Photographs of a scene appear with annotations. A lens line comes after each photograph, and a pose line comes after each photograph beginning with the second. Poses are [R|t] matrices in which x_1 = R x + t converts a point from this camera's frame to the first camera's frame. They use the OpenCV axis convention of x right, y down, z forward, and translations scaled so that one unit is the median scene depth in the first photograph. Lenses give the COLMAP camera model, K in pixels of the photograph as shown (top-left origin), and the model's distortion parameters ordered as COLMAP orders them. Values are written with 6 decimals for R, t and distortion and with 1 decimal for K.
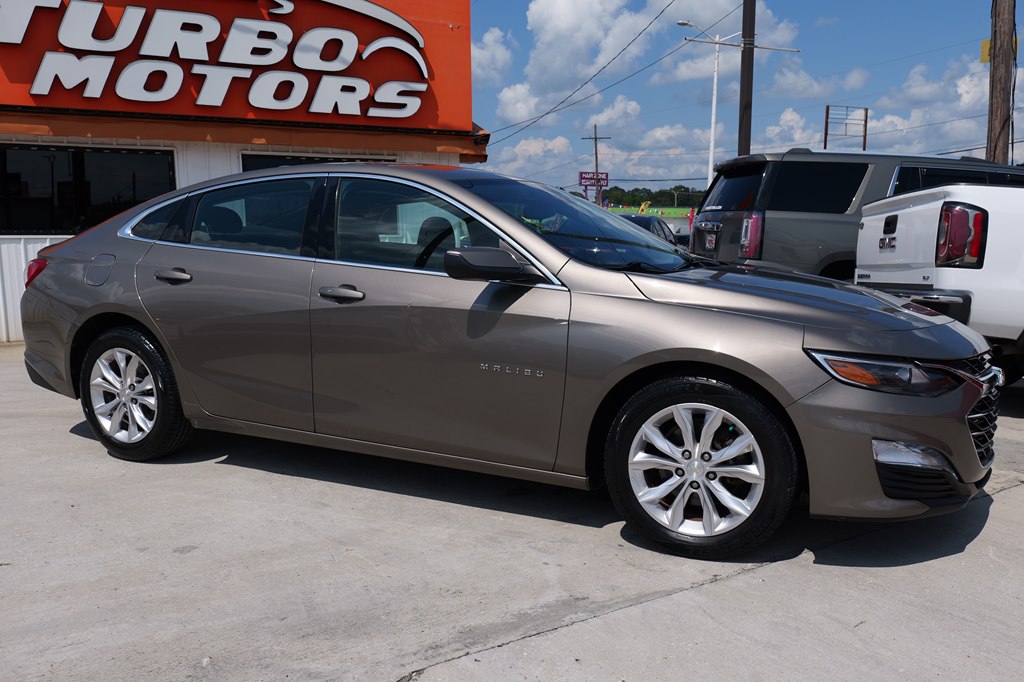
lens RADIAL K [[853.4, 0, 522.8], [0, 853.4, 379.5], [0, 0, 1]] dist [-0.002266, 0.005154]
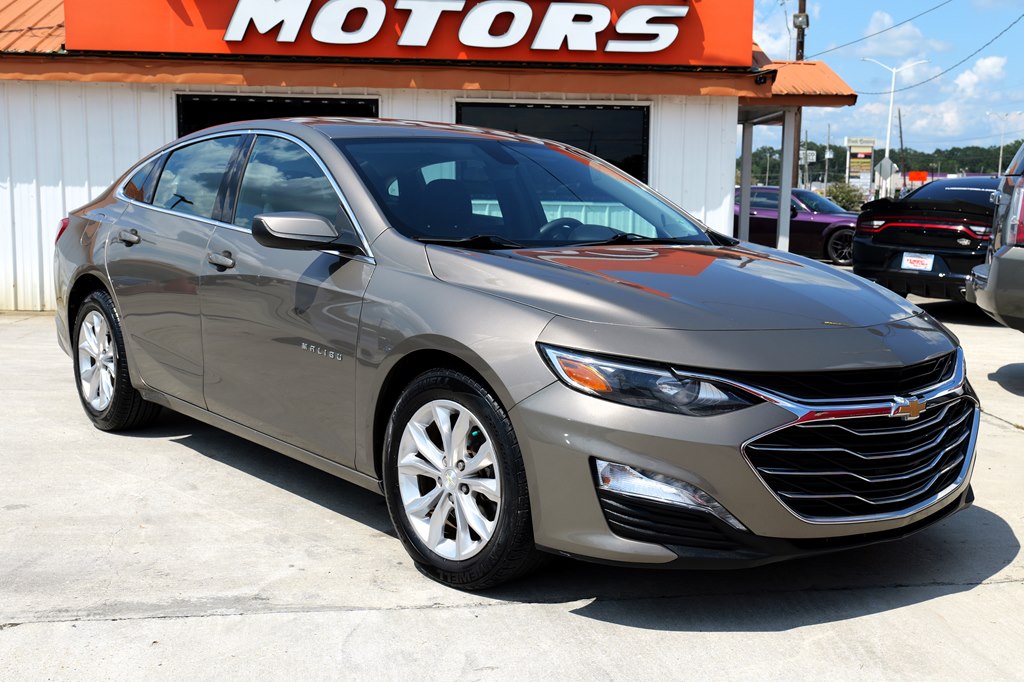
lens RADIAL K [[1190.6, 0, 551.7], [0, 1190.6, 372.9], [0, 0, 1]] dist [0.011362, -0.002332]
pose [[0.916669, 0.074139, -0.392711, 0.251686], [-0.084808, 0.996349, -0.009861, 0.001134], [0.390546, 0.042344, 0.919609, -0.016890]]
